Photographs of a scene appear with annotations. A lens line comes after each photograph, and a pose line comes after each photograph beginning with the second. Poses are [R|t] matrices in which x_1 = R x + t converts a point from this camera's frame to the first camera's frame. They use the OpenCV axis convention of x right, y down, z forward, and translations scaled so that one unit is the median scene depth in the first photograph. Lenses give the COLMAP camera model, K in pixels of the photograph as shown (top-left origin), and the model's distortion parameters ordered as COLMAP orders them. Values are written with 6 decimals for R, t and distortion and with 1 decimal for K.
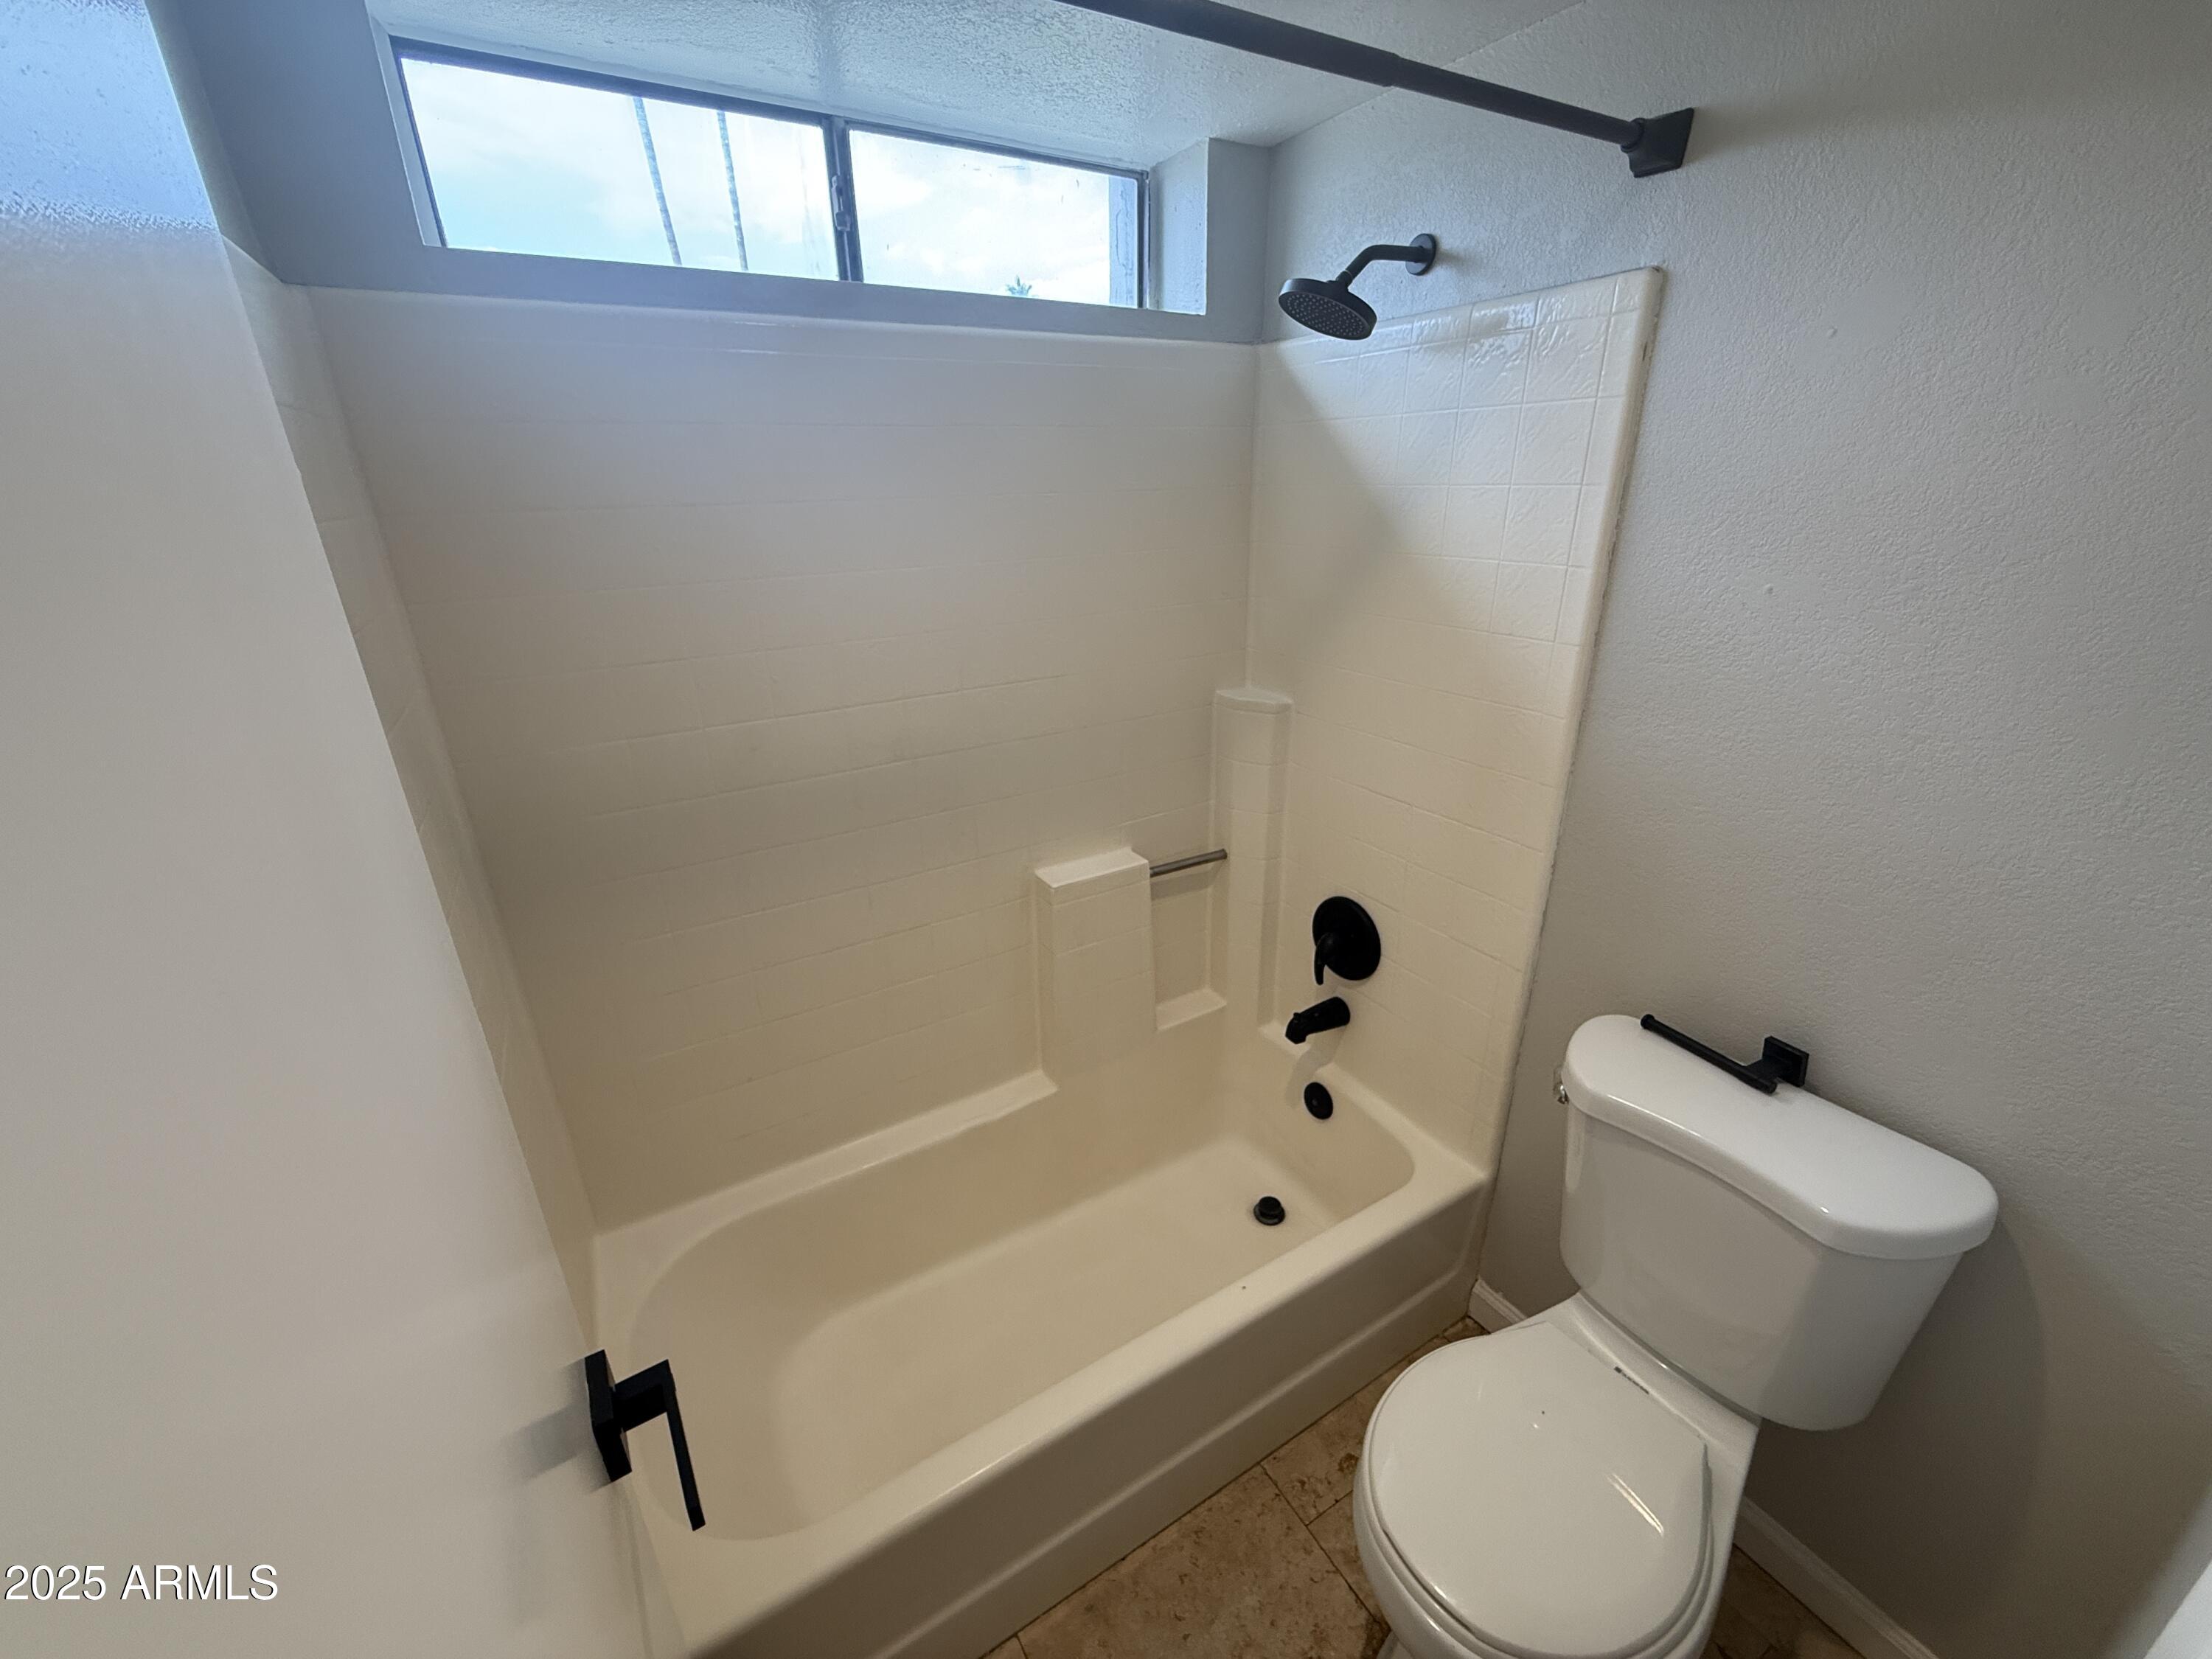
lens RADIAL K [[878.9, 0, 1101.5], [0, 878.9, 830.5], [0, 0, 1]] dist [-0.001169, -0.000226]
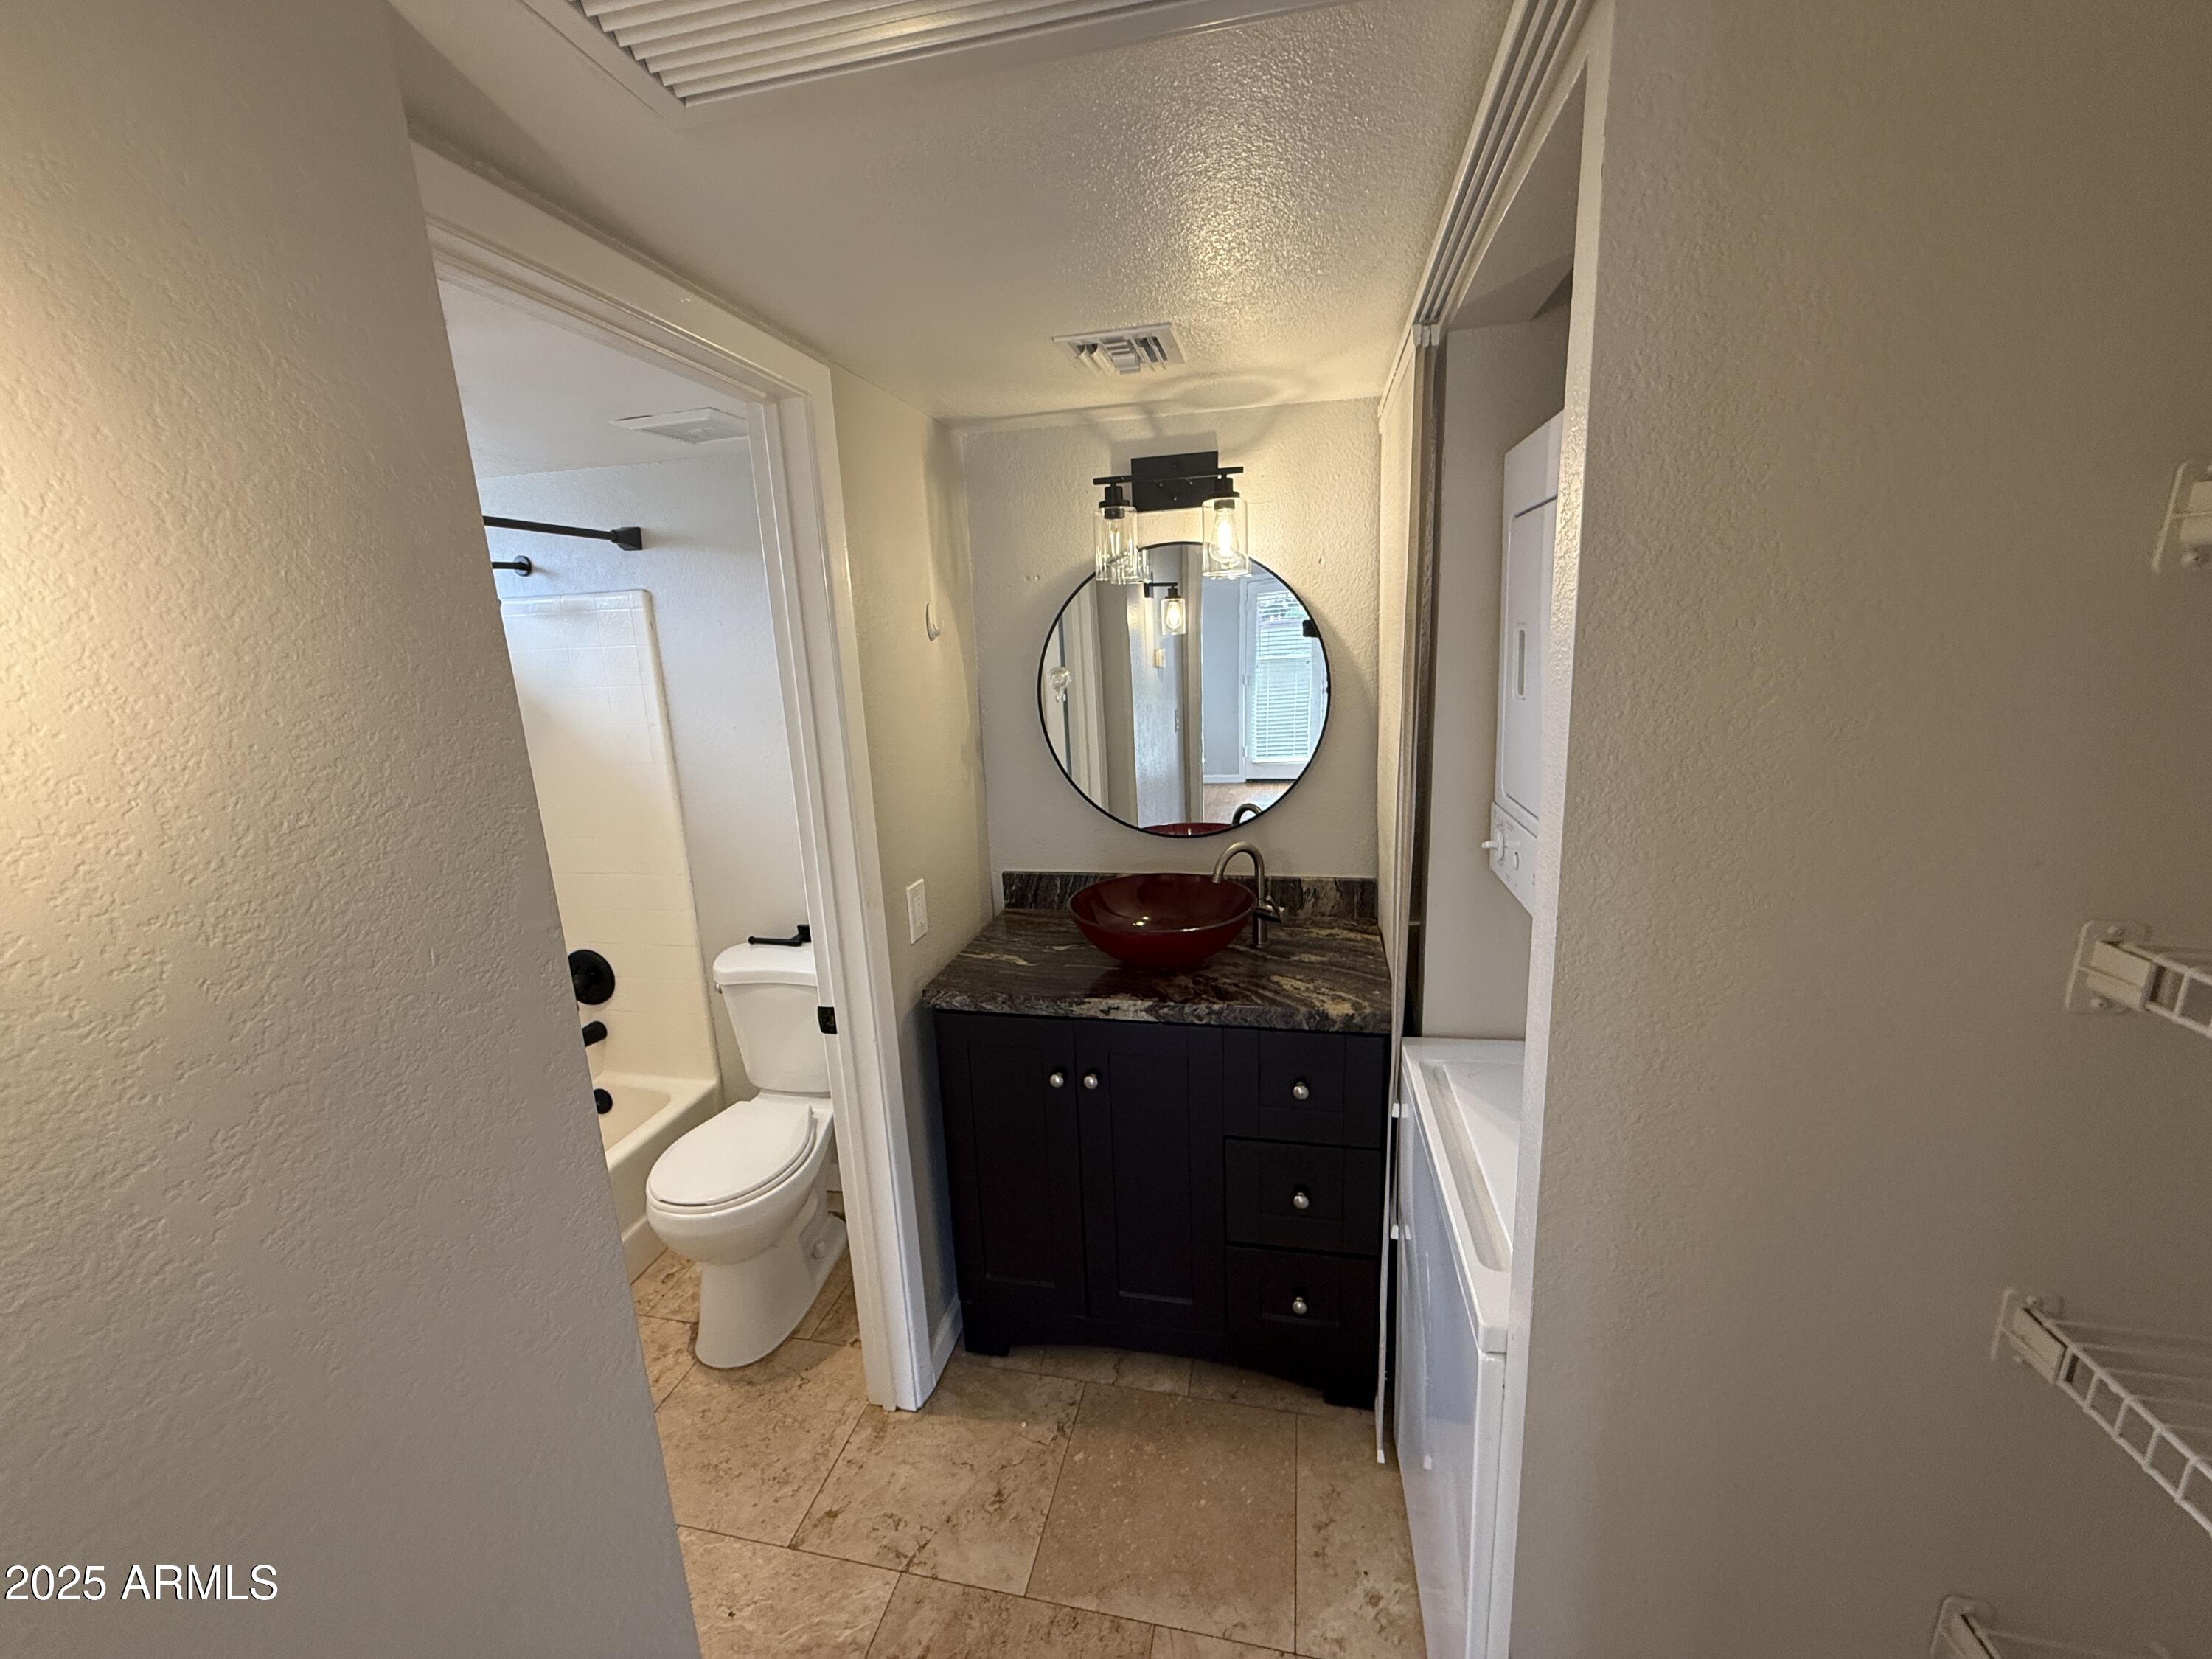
lens RADIAL K [[878.9, 0, 1101.5], [0, 878.9, 830.5], [0, 0, 1]] dist [-0.001169, -0.000226]
pose [[0.688152, -0.165526, 0.706433, -0.189915], [0.292917, 0.954141, -0.061770, 0.334542], [-0.663812, 0.249433, 0.705079, -0.974089]]
